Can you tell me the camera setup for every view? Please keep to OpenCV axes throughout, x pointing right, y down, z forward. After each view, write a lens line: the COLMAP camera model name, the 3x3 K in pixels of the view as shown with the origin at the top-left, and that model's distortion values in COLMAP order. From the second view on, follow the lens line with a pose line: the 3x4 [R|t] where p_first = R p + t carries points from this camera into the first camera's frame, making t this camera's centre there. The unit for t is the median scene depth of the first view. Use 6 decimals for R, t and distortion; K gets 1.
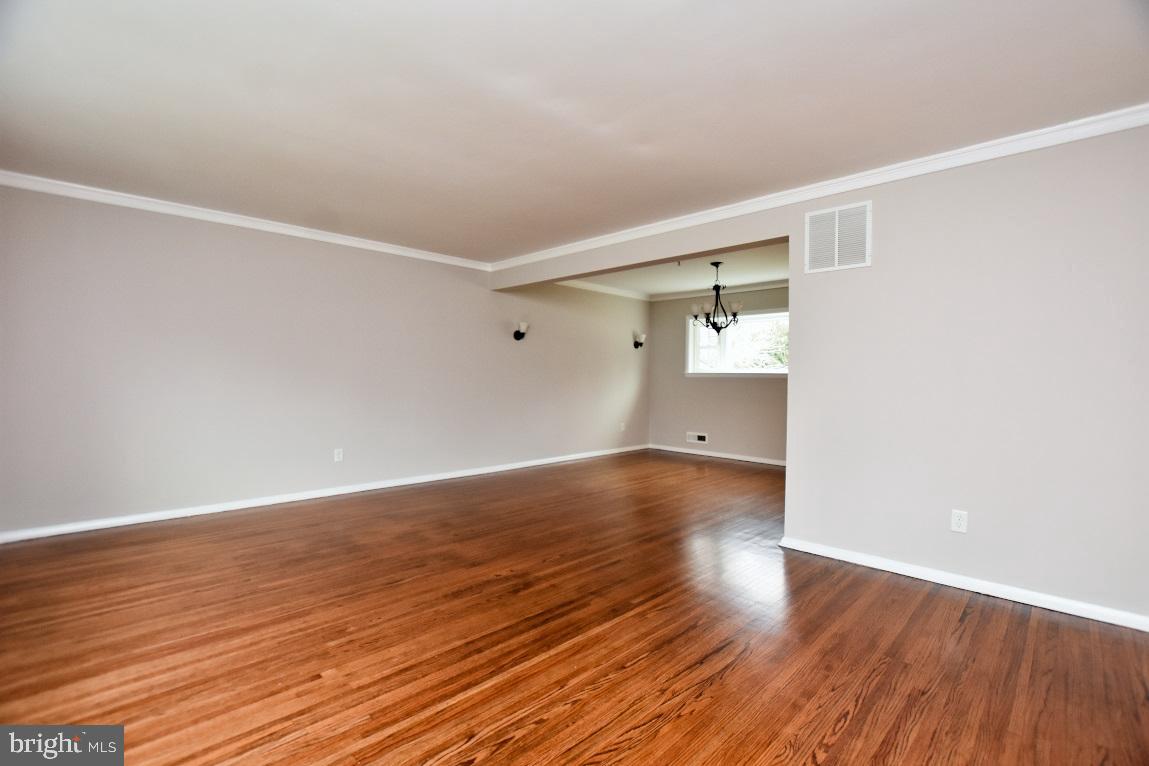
lens RADIAL K [[508.8, 0, 580.4], [0, 508.8, 380.5], [0, 0, 1]] dist [-0.027108, 0.000227]
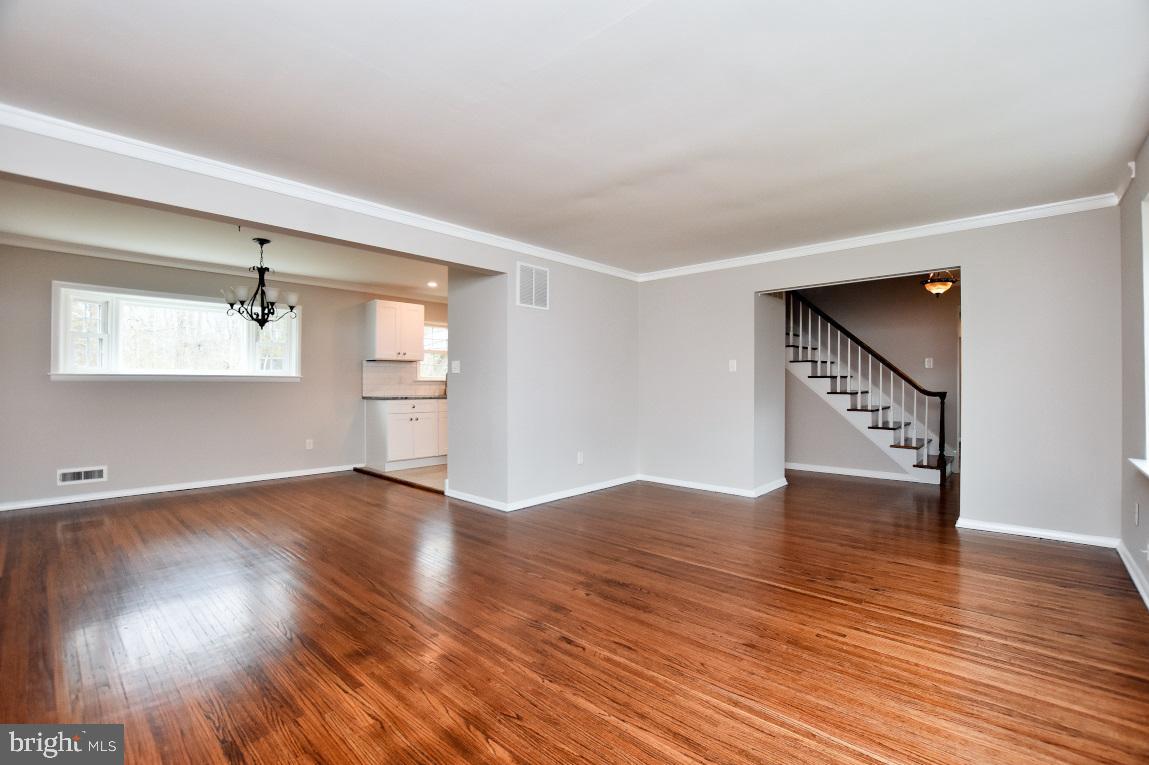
lens RADIAL K [[508.8, 0, 580.4], [0, 508.8, 380.0], [0, 0, 1]] dist [-0.027108, 0.000227]
pose [[-0.048710, -0.008213, 0.998779, -1.094036], [0.005647, 0.999948, 0.008498, -0.024223], [-0.998797, 0.006054, -0.048661, 1.047509]]
